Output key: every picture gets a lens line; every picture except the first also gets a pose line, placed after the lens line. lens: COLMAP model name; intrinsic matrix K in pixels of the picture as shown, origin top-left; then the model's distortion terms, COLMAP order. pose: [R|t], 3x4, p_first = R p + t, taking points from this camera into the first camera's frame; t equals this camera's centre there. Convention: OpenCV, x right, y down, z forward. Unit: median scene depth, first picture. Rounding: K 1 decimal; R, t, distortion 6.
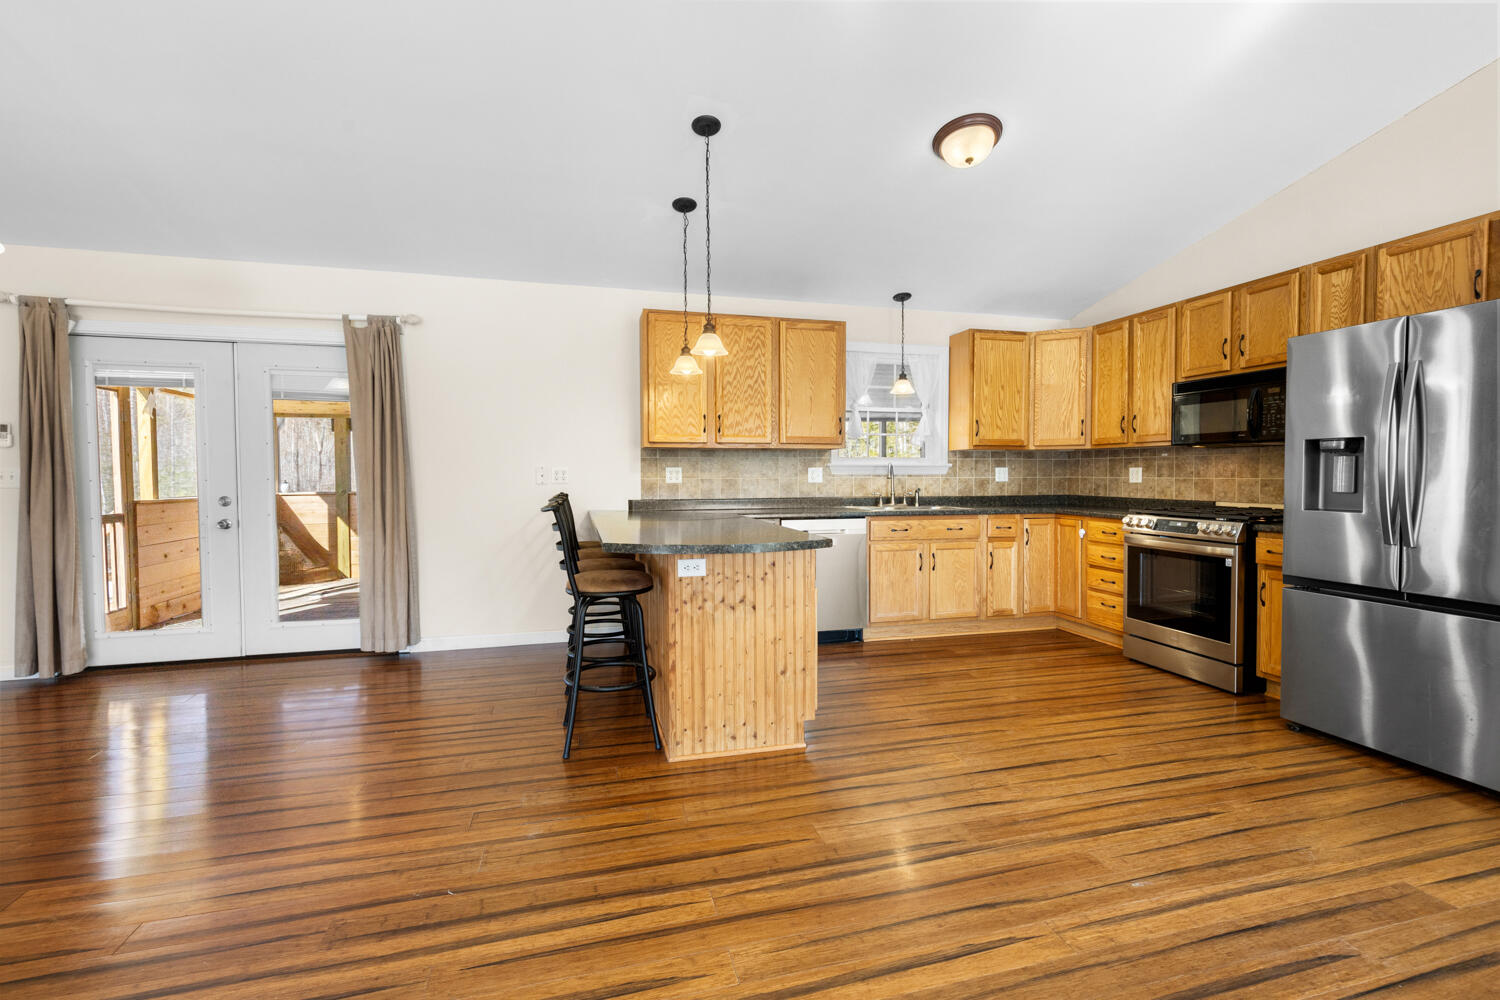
lens RADIAL K [[668.7, 0, 760.9], [0, 668.7, 498.8], [0, 0, 1]] dist [0.013796, -0.004412]
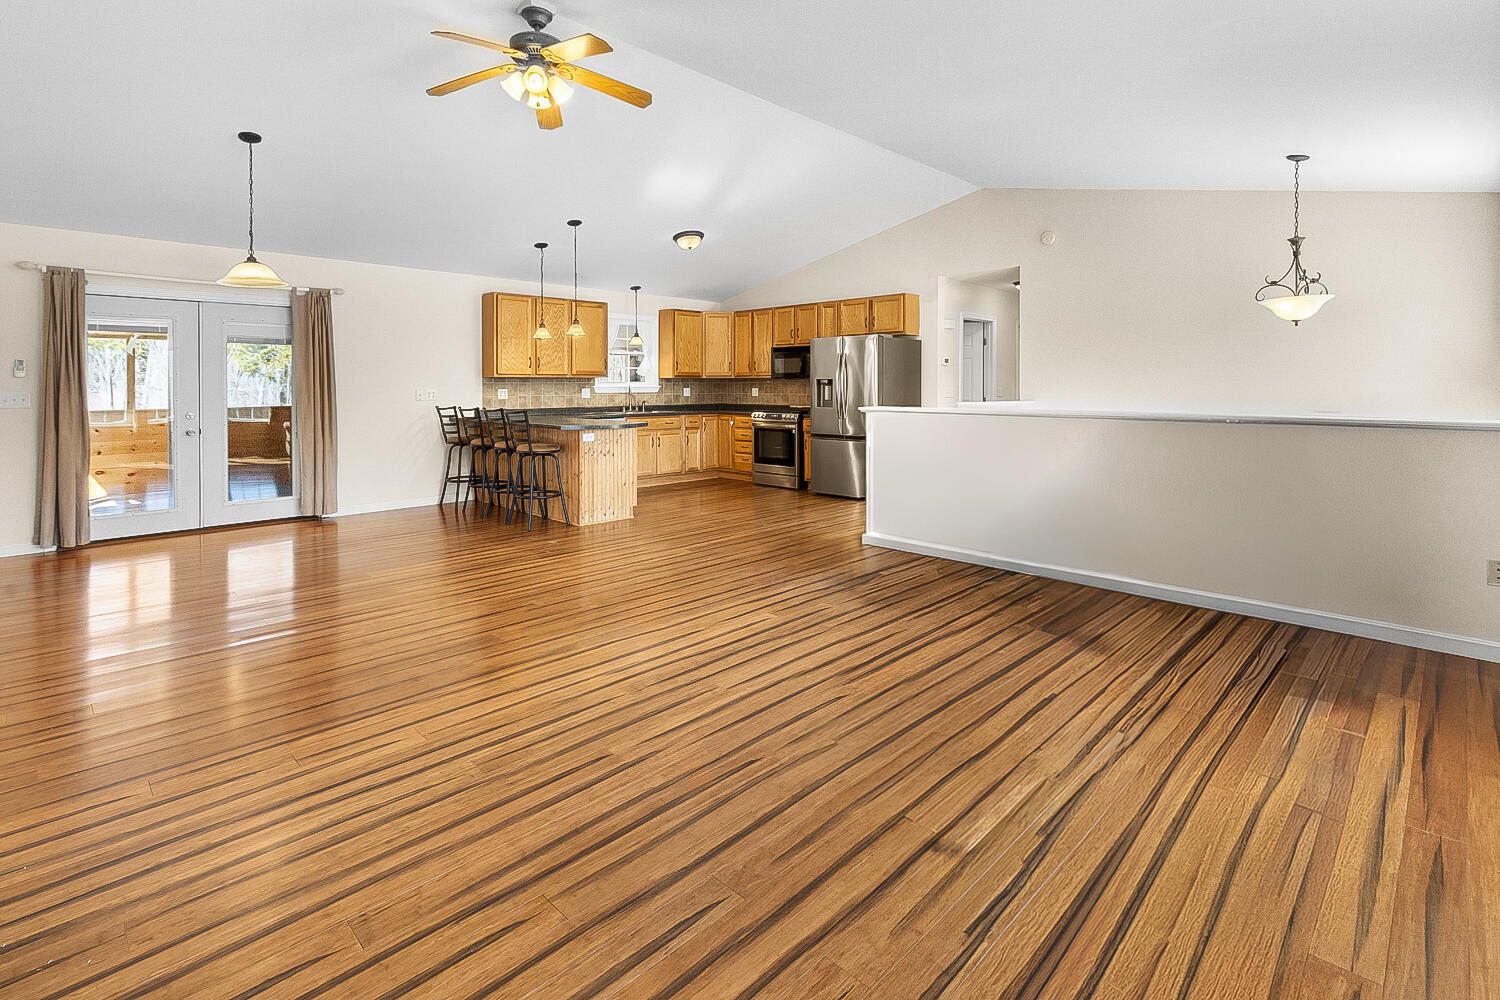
lens RADIAL K [[704.8, 0, 743.6], [0, 704.8, 390.3], [0, 0, 1]] dist [0.005726, -0.000966]
pose [[0.873531, -0.003785, 0.486754, -0.465037], [0.019835, 0.999416, -0.027825, 0.014171], [-0.486365, 0.033961, 0.873096, -0.761081]]
